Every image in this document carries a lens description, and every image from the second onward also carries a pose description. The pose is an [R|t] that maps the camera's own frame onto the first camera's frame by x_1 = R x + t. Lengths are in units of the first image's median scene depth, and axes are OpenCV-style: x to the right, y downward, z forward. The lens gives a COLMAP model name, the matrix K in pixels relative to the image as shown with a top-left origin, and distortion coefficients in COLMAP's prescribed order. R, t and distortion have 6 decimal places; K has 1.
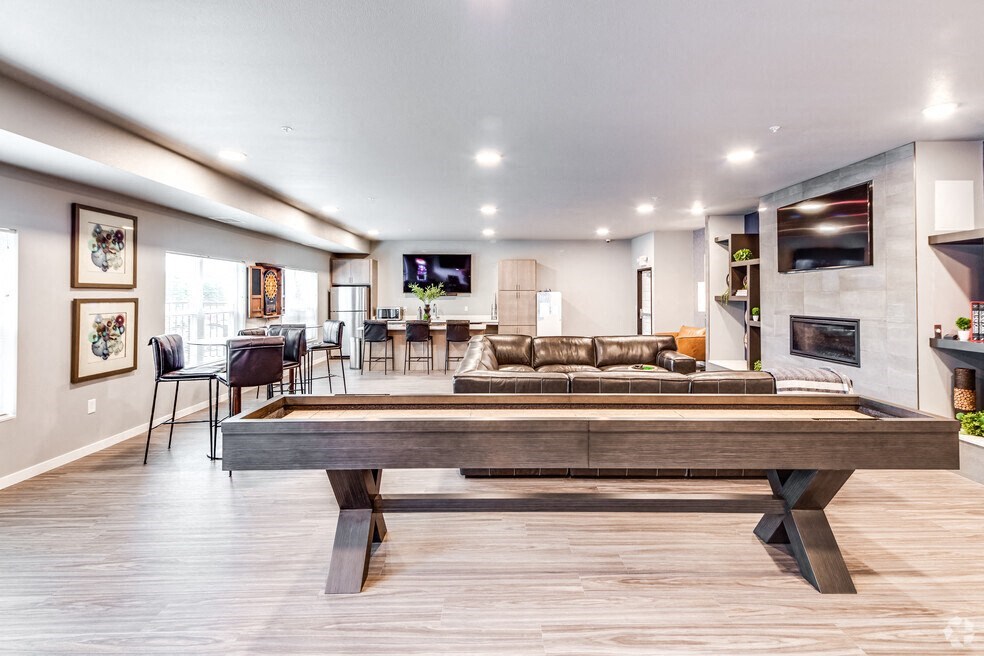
lens RADIAL K [[470.2, 0, 492.0], [0, 470.2, 328.0], [0, 0, 1]] dist [0.029200, -0.000167]
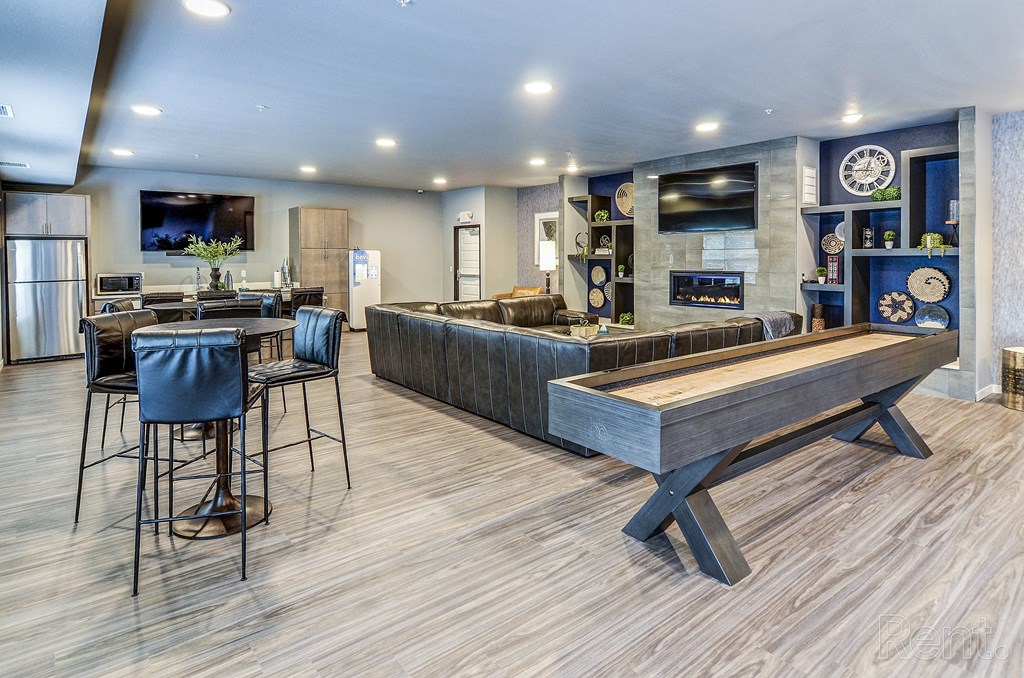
lens RADIAL K [[550.7, 0, 511.6], [0, 550.7, 317.5], [0, 0, 1]] dist [0.002557, -0.000491]
pose [[0.797882, -0.068150, 0.598949, -0.490259], [0.045008, 0.997550, 0.053548, -0.002464], [-0.601131, -0.015768, 0.798995, 0.174169]]
